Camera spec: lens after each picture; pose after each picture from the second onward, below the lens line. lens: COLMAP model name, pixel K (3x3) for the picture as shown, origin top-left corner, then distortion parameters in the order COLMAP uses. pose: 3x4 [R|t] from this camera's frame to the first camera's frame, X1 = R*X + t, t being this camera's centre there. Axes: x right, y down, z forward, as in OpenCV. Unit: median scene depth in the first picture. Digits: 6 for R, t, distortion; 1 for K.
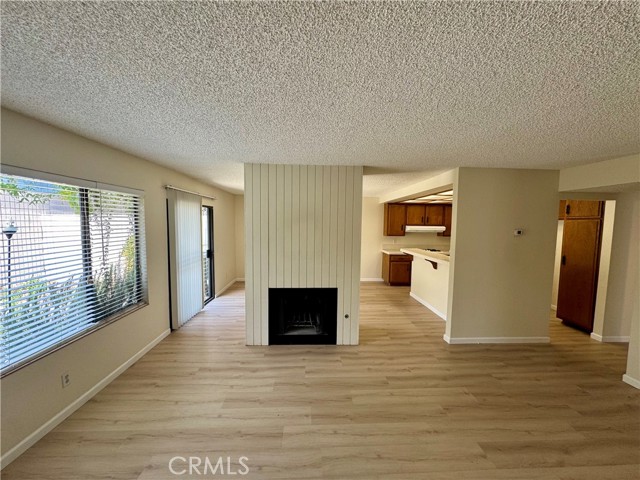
lens RADIAL K [[254.9, 0, 319.5], [0, 254.9, 241.3], [0, 0, 1]] dist [-0.003282, 0.000340]
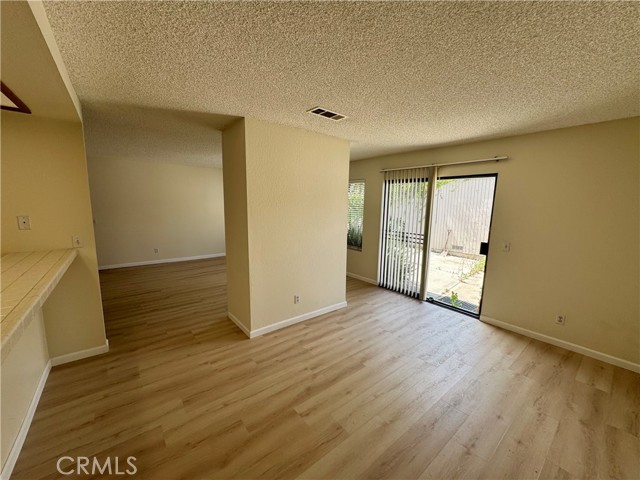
lens RADIAL K [[254.9, 0, 319.3], [0, 254.9, 241.3], [0, 0, 1]] dist [-0.003282, 0.000340]
pose [[-0.809559, 0.059014, -0.584064, 0.452706], [-0.073662, 0.976858, 0.200803, -0.112456], [0.582398, 0.205585, -0.786478, 2.033404]]
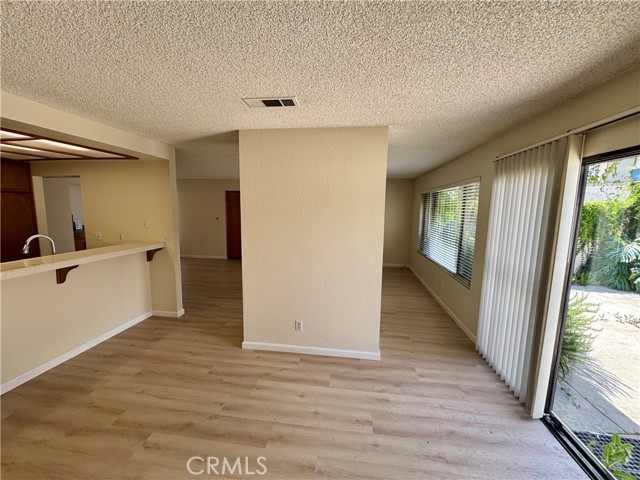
lens RADIAL K [[254.9, 0, 320.3], [0, 254.9, 241.3], [0, 0, 1]] dist [-0.003282, 0.000340]
pose [[-0.982774, -0.051386, 0.177524, -0.250262], [-0.014318, 0.978851, 0.204074, -0.135907], [-0.184256, 0.198017, -0.962725, 1.997247]]
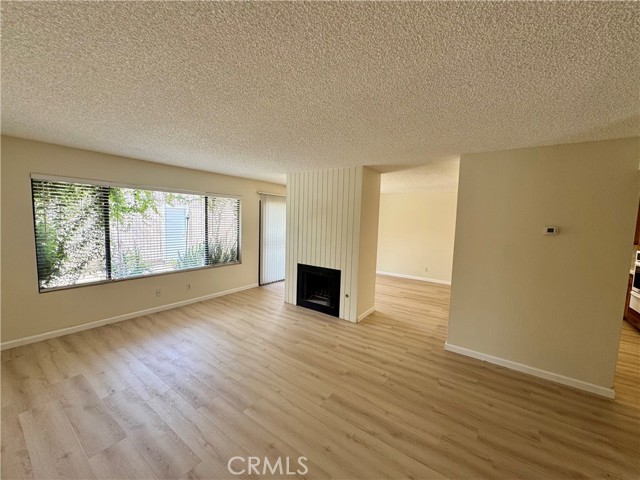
lens RADIAL K [[254.9, 0, 319.6], [0, 254.9, 240.7], [0, 0, 1]] dist [-0.003282, 0.000340]
pose [[0.783566, 0.065795, -0.617815, 0.743246], [-0.068075, 0.997482, 0.019889, 0.027499], [0.617568, 0.026473, 0.786072, -0.007496]]
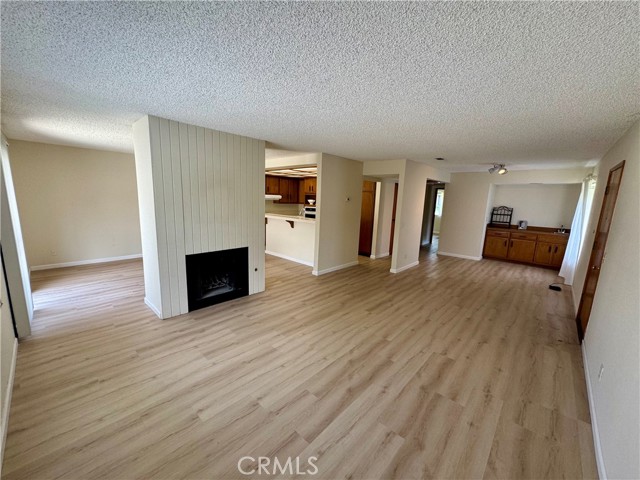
lens RADIAL K [[254.9, 0, 320.9], [0, 254.9, 241.0], [0, 0, 1]] dist [-0.003282, 0.000340]
pose [[0.712110, -0.106064, 0.694009, -0.506775], [0.024699, 0.991695, 0.126215, 0.020332], [-0.701633, -0.072738, 0.708816, -0.045245]]
